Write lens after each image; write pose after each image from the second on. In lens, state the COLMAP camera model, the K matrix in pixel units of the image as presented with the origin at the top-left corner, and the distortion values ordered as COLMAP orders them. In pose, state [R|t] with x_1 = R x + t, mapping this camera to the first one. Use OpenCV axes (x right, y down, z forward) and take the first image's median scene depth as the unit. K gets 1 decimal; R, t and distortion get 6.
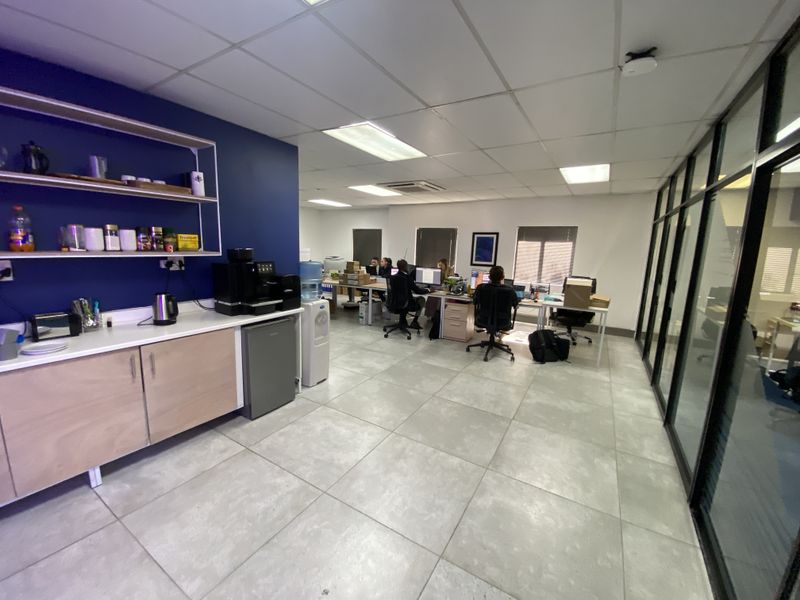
lens RADIAL K [[329.9, 0, 385.8], [0, 329.9, 307.9], [0, 0, 1]] dist [0.000016, -0.001301]
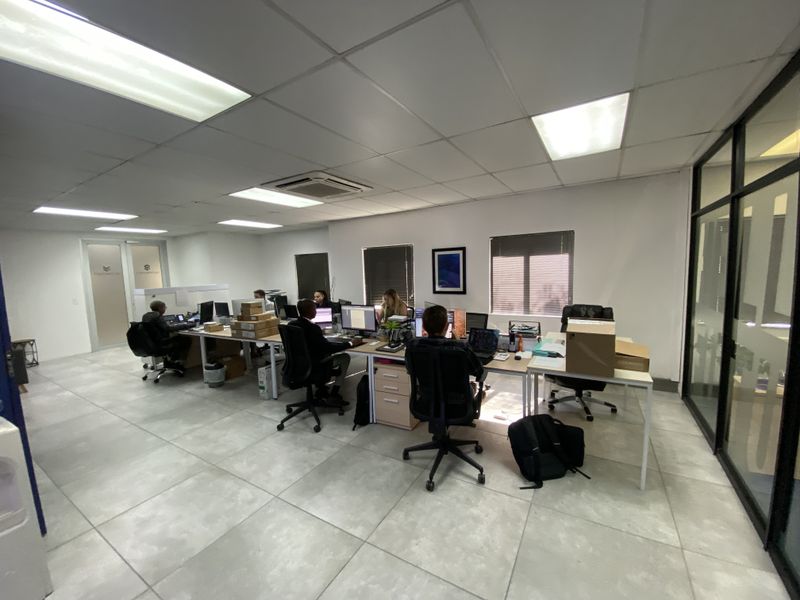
lens RADIAL K [[329.9, 0, 397.1], [0, 329.9, 305.6], [0, 0, 1]] dist [0.000016, -0.001301]
pose [[0.997388, -0.066429, 0.028349, 0.207450], [0.068317, 0.995075, -0.071829, -0.076334], [-0.023438, 0.073578, 0.997014, 0.374433]]
